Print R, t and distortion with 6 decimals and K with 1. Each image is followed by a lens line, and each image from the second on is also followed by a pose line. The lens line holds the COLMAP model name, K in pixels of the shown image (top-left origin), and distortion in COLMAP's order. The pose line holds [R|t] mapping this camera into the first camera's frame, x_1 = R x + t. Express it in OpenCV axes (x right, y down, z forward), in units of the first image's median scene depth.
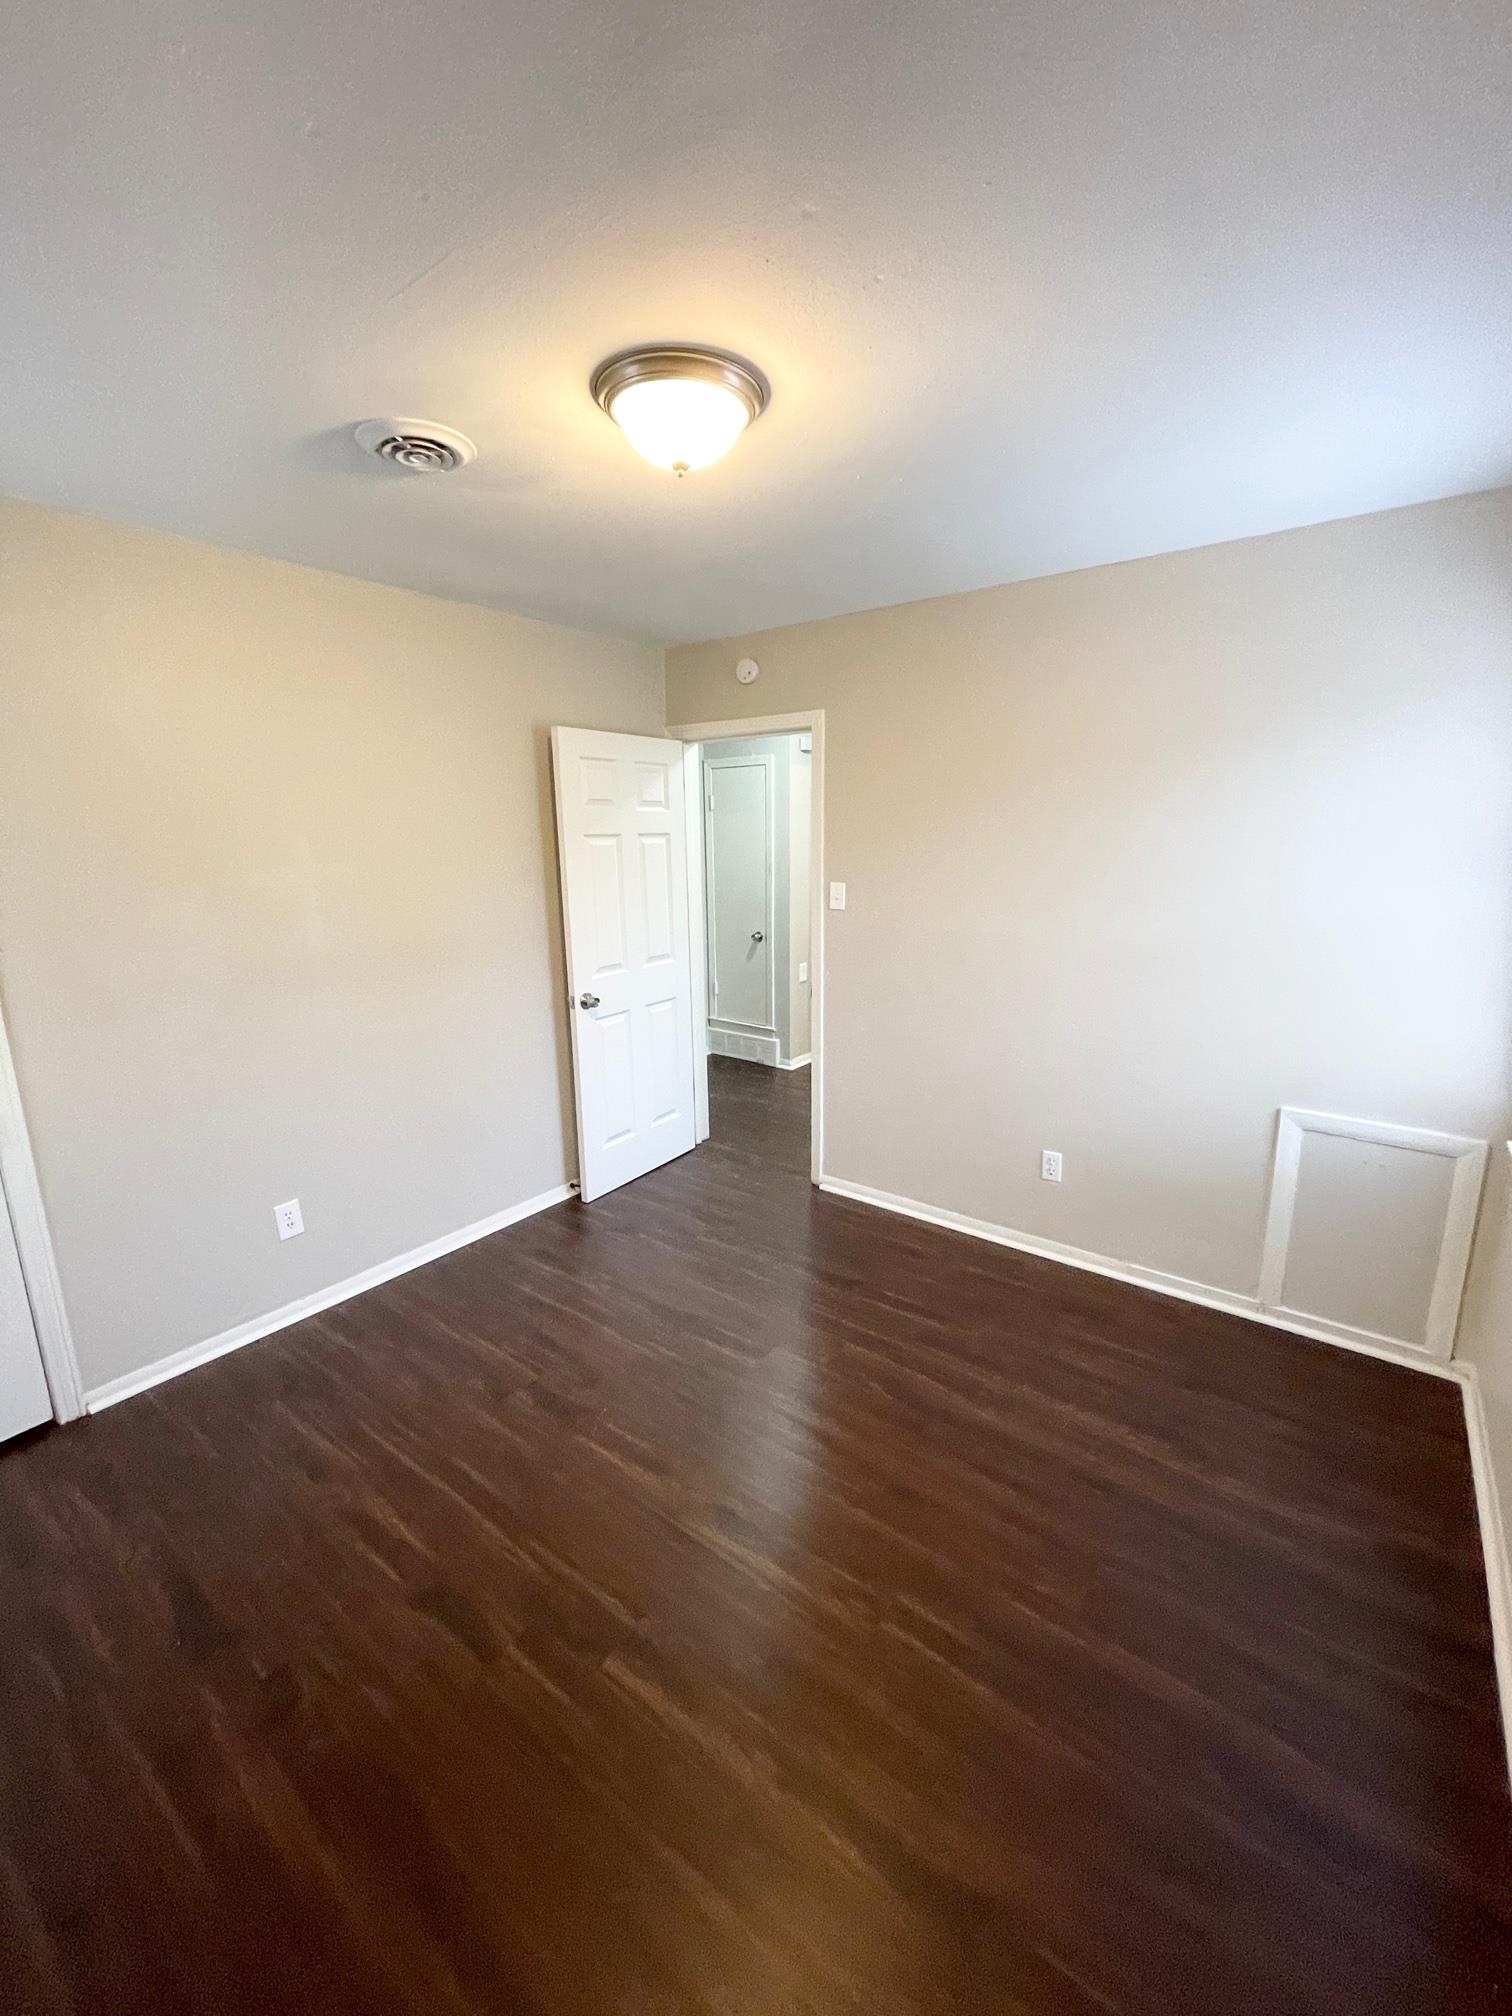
lens RADIAL K [[807.0, 0, 758.0], [0, 807.0, 1001.7], [0, 0, 1]] dist [-0.001744, 0.000080]
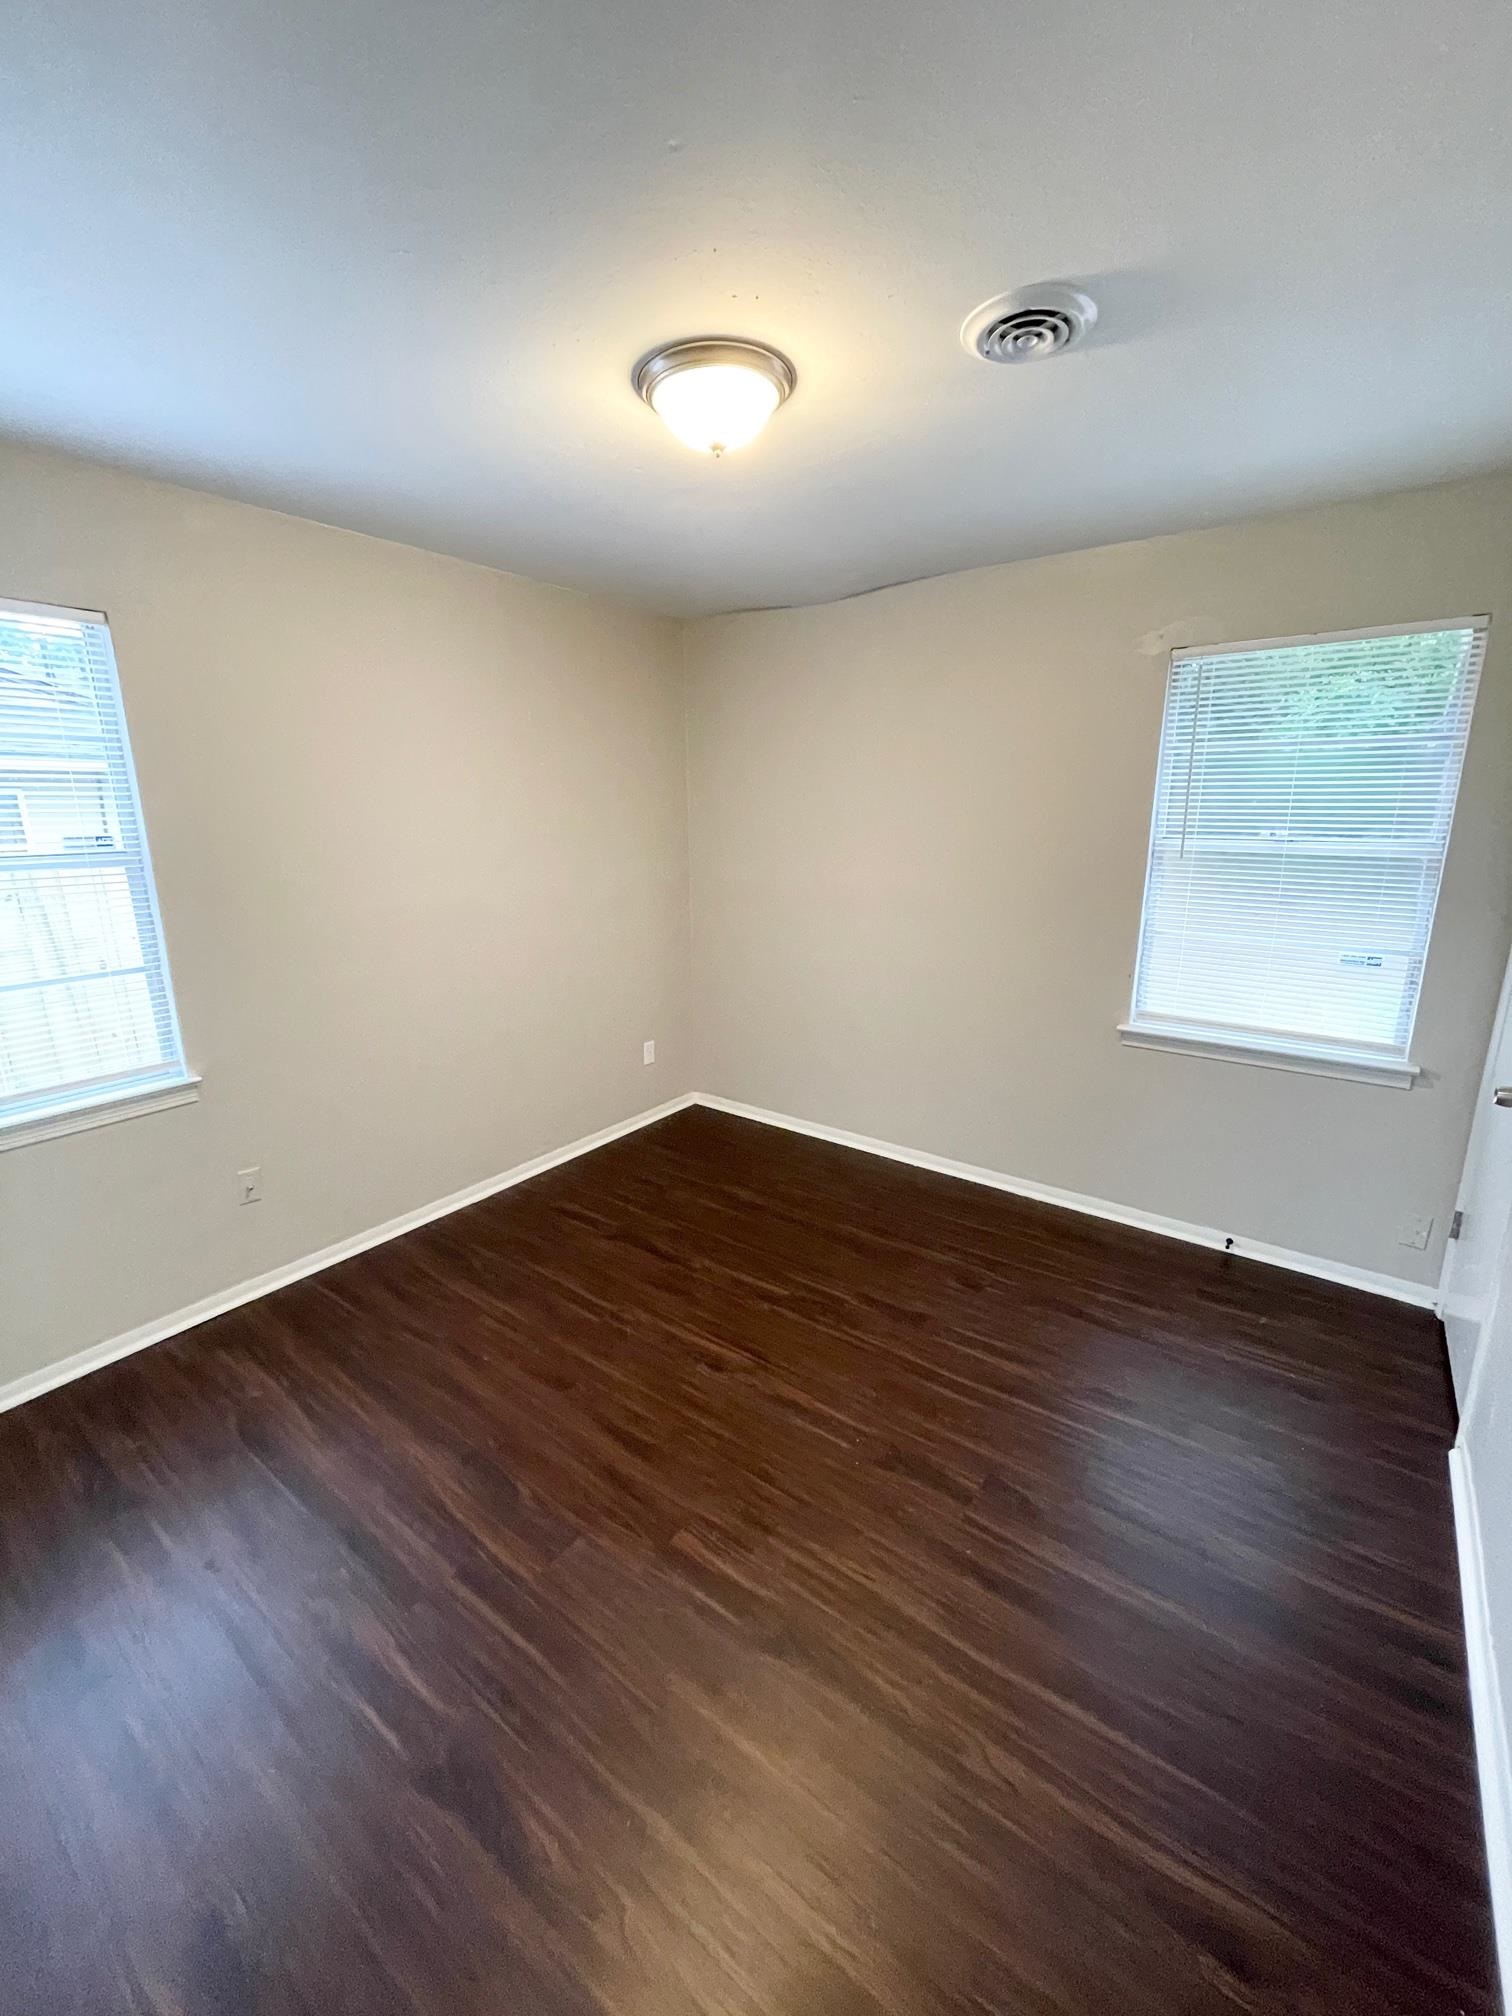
lens RADIAL K [[807.0, 0, 758.0], [0, 807.0, 1001.7], [0, 0, 1]] dist [-0.001744, 0.000080]
pose [[-0.999844, 0.014364, -0.010305, -0.104908], [0.008417, 0.899411, 0.437024, -0.410250], [0.015545, 0.436869, -0.899391, 2.021484]]
